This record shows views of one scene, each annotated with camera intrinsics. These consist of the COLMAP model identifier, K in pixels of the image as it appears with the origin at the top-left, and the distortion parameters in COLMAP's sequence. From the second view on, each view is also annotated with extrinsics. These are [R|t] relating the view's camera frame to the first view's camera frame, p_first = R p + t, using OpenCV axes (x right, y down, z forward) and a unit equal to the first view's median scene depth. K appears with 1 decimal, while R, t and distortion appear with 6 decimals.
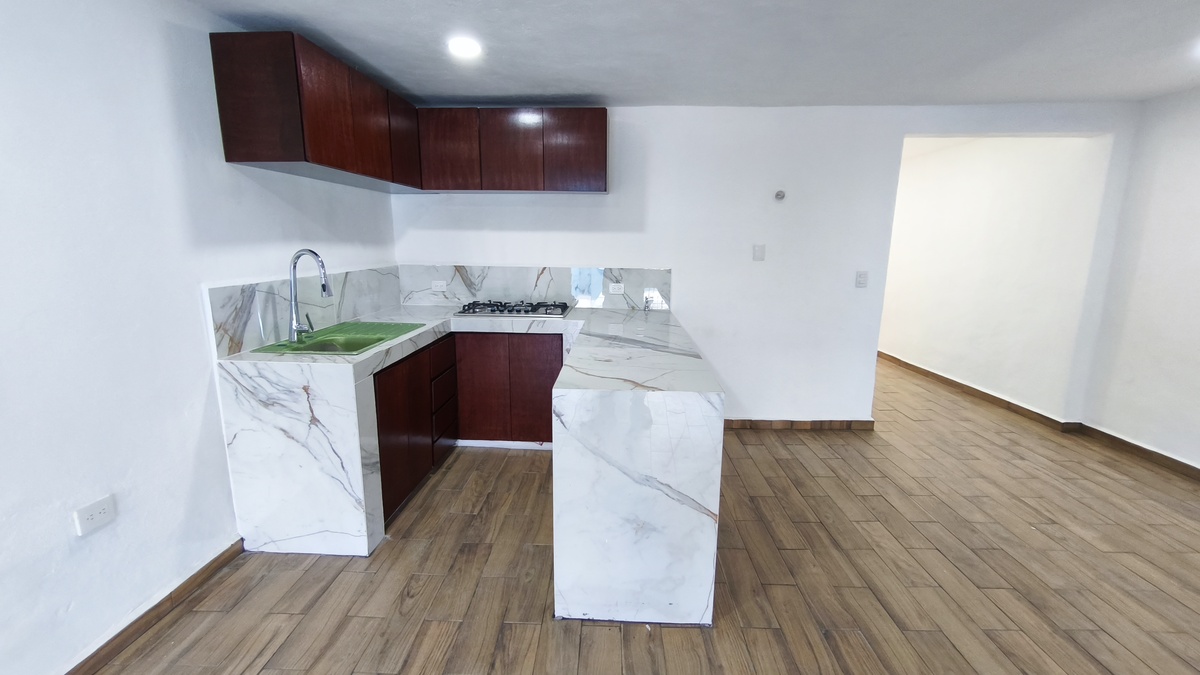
lens RADIAL K [[506.4, 0, 598.8], [0, 506.4, 339.2], [0, 0, 1]] dist [0.001385, 0.000135]
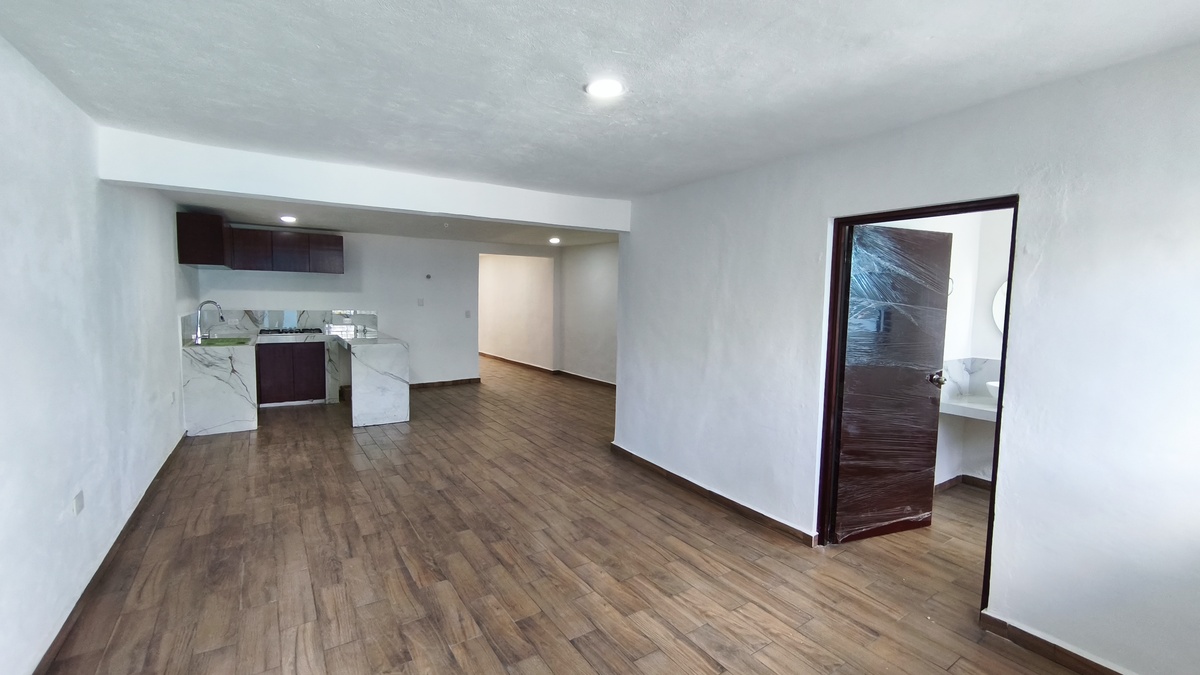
lens RADIAL K [[506.4, 0, 600.7], [0, 506.4, 337.9], [0, 0, 1]] dist [0.001385, 0.000135]
pose [[0.816663, -0.043162, 0.575498, -0.402721], [0.101246, 0.992449, -0.069240, 0.273011], [-0.568164, 0.114813, 0.814867, -1.555174]]
